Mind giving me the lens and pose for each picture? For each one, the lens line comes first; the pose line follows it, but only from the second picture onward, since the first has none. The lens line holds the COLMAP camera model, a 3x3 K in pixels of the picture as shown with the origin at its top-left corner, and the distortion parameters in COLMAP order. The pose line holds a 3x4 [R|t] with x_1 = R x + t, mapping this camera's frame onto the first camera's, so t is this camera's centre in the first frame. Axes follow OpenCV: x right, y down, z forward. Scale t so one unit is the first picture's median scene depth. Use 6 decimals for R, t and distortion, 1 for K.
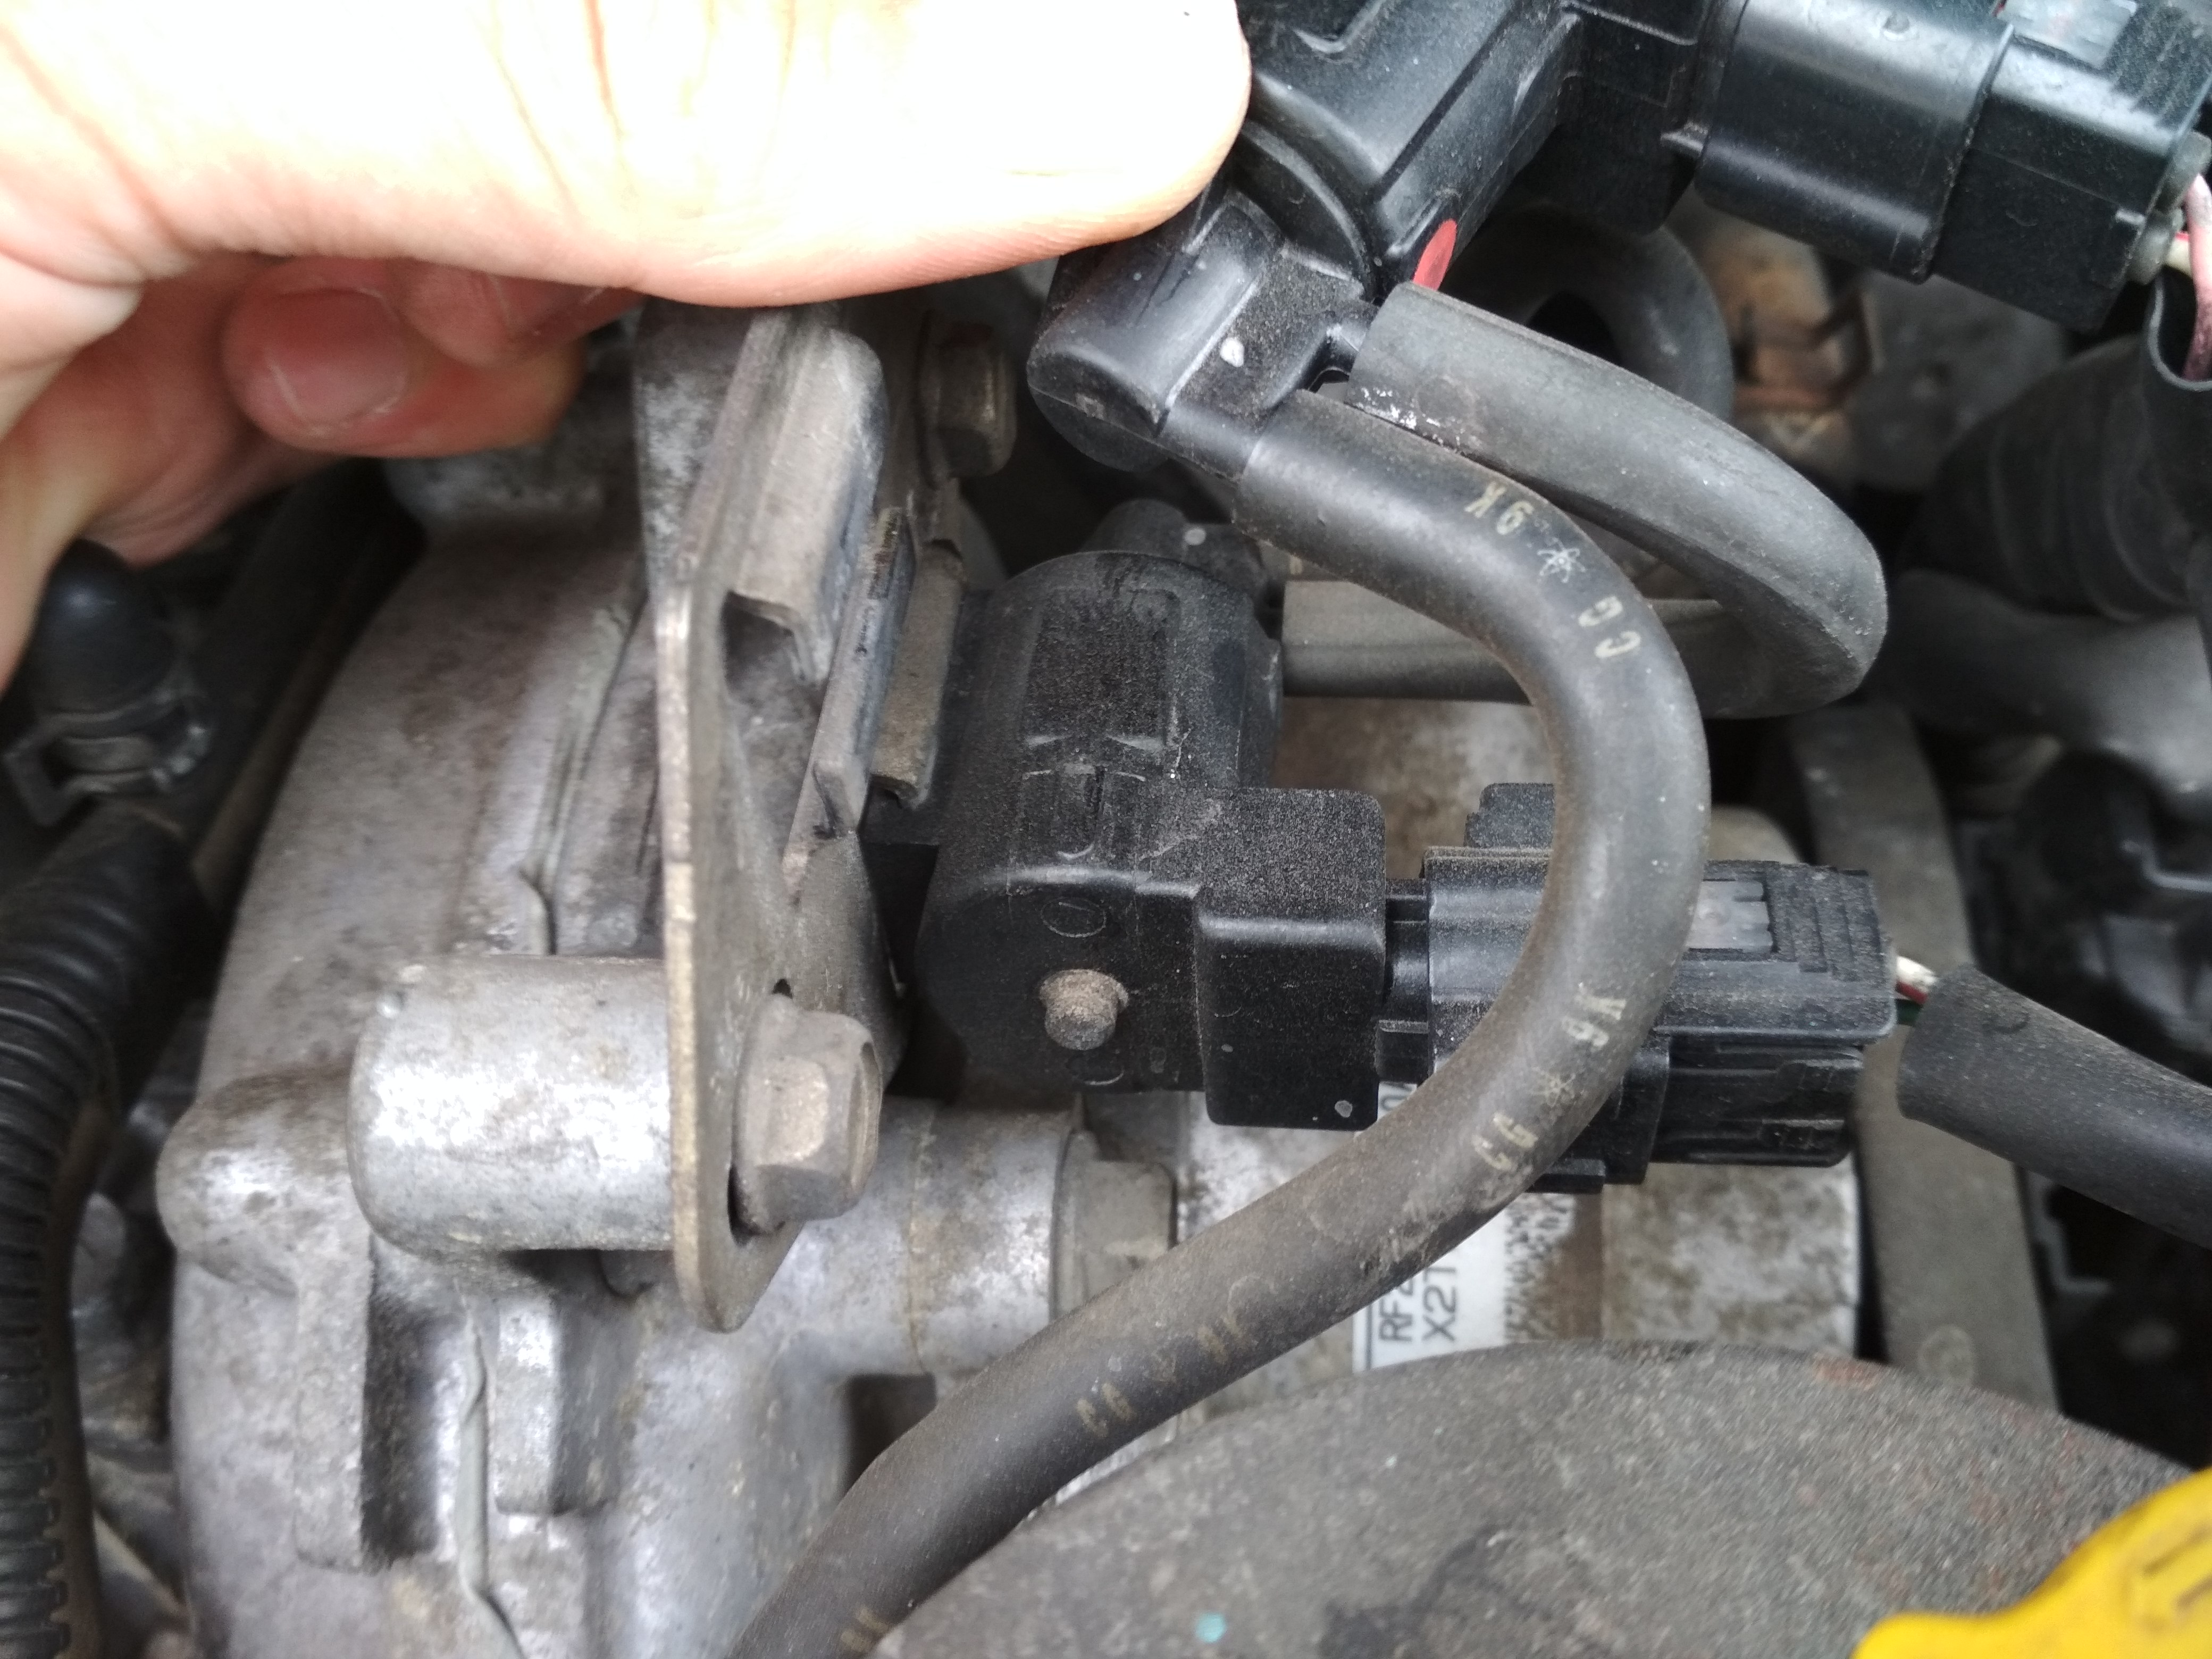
lens RADIAL K [[1946.9, 0, 1107.3], [0, 1946.9, 881.6], [0, 0, 1]] dist [0.049271, -0.151693]
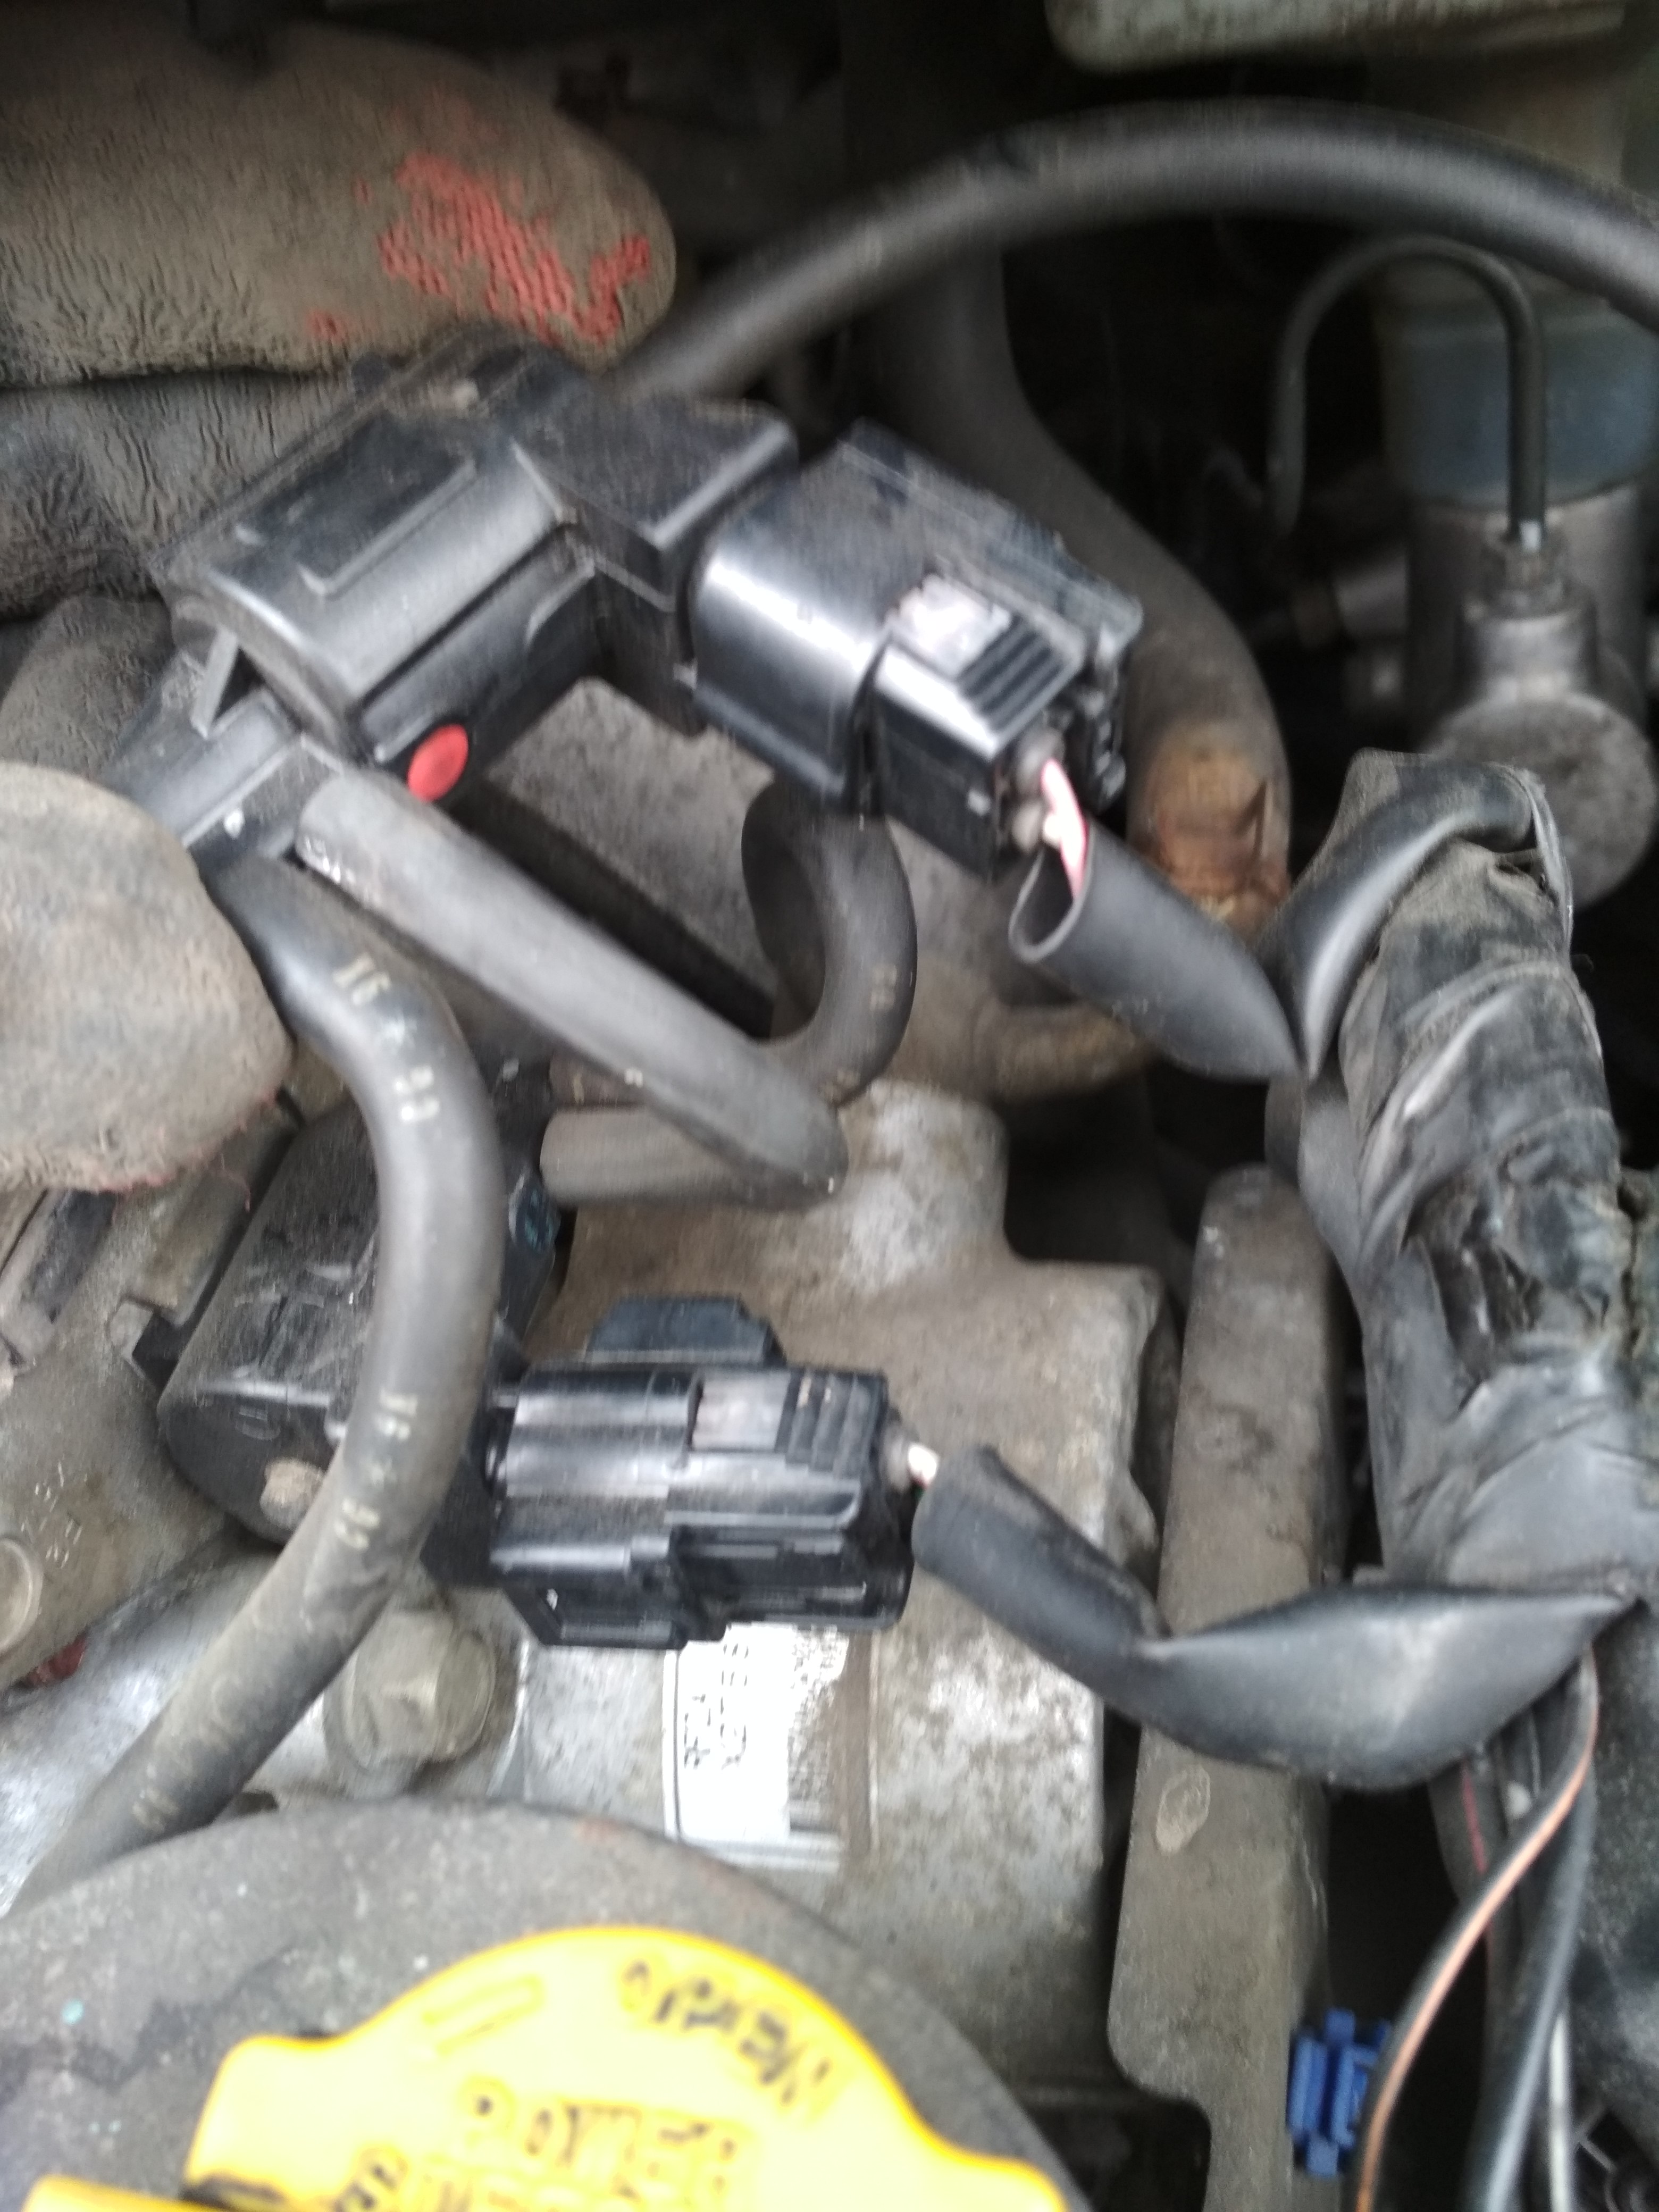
lens RADIAL K [[1946.9, 0, 876.6], [0, 1946.9, 1132.9], [0, 0, 1]] dist [0.049271, -0.151693]
pose [[0.984062, -0.030716, -0.175154, 0.515215], [0.020907, 0.998122, -0.057576, -0.073162], [0.176594, 0.052997, 0.982856, -0.129295]]
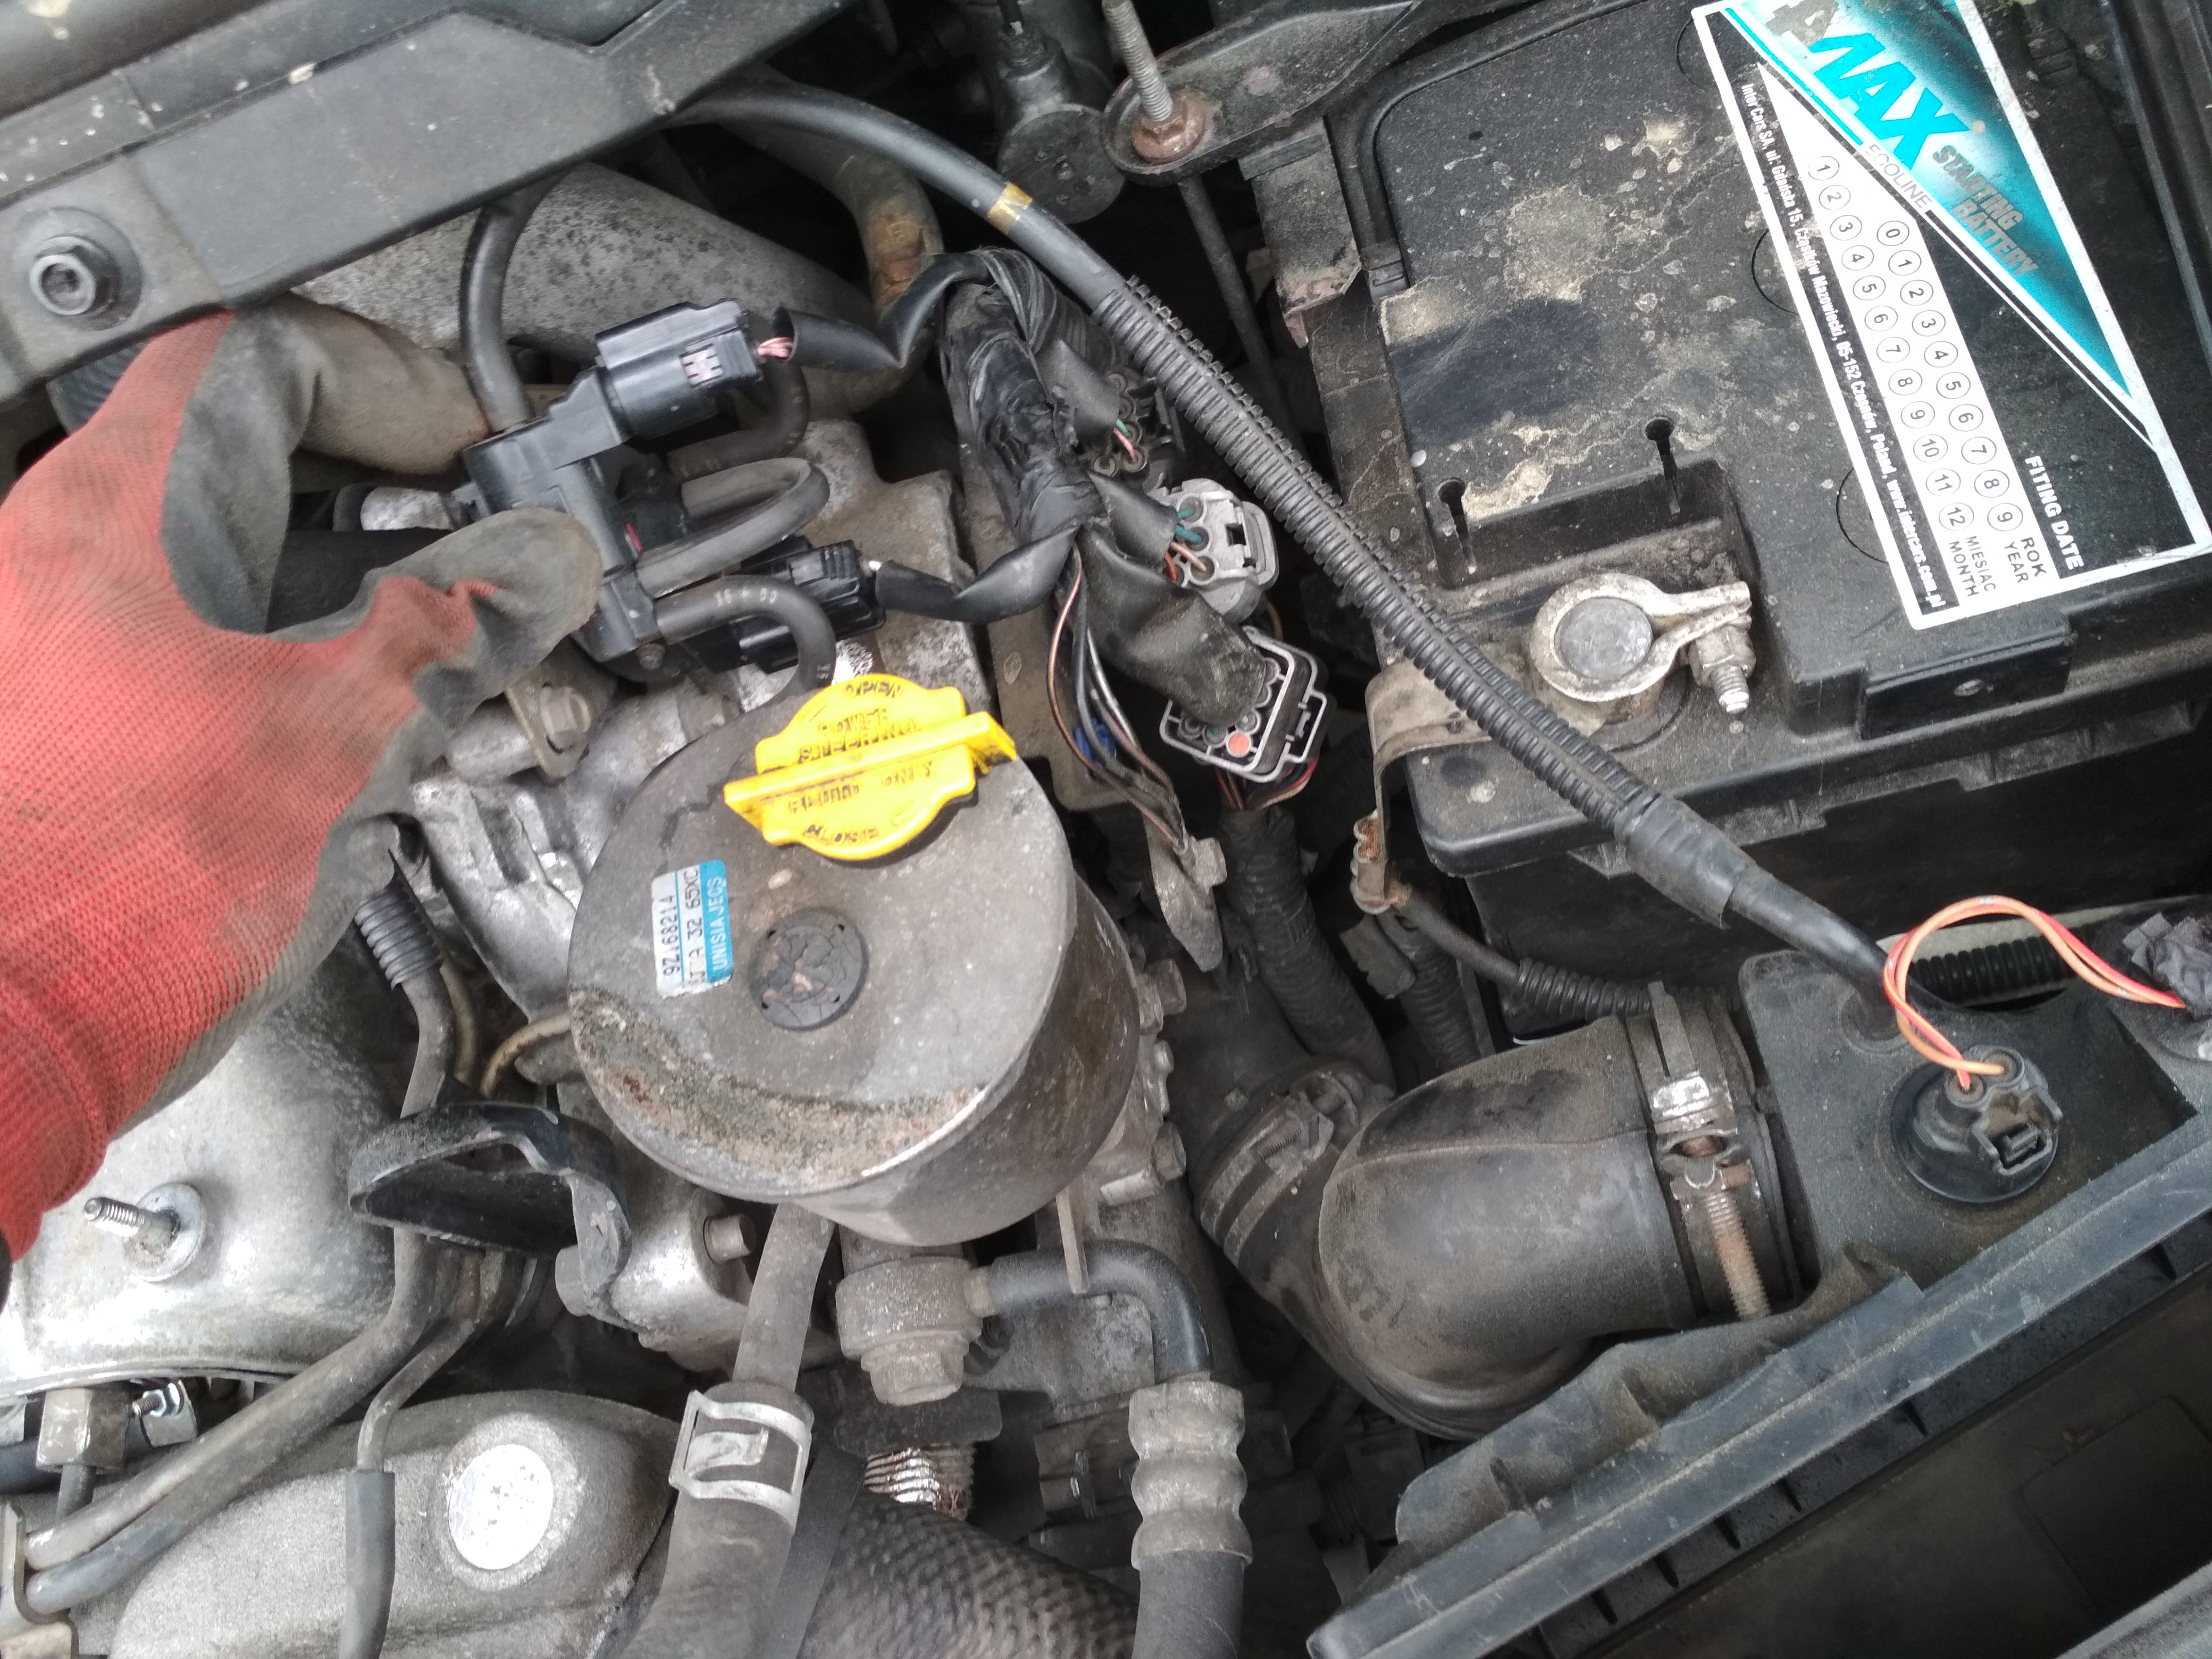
lens RADIAL K [[1946.9, 0, 1114.5], [0, 1946.9, 847.0], [0, 0, 1]] dist [0.049271, -0.151693]
pose [[0.945769, -0.317709, -0.067695, 0.751136], [0.324689, 0.918201, 0.226900, -0.116025], [-0.009931, -0.236574, 0.971563, -1.996600]]
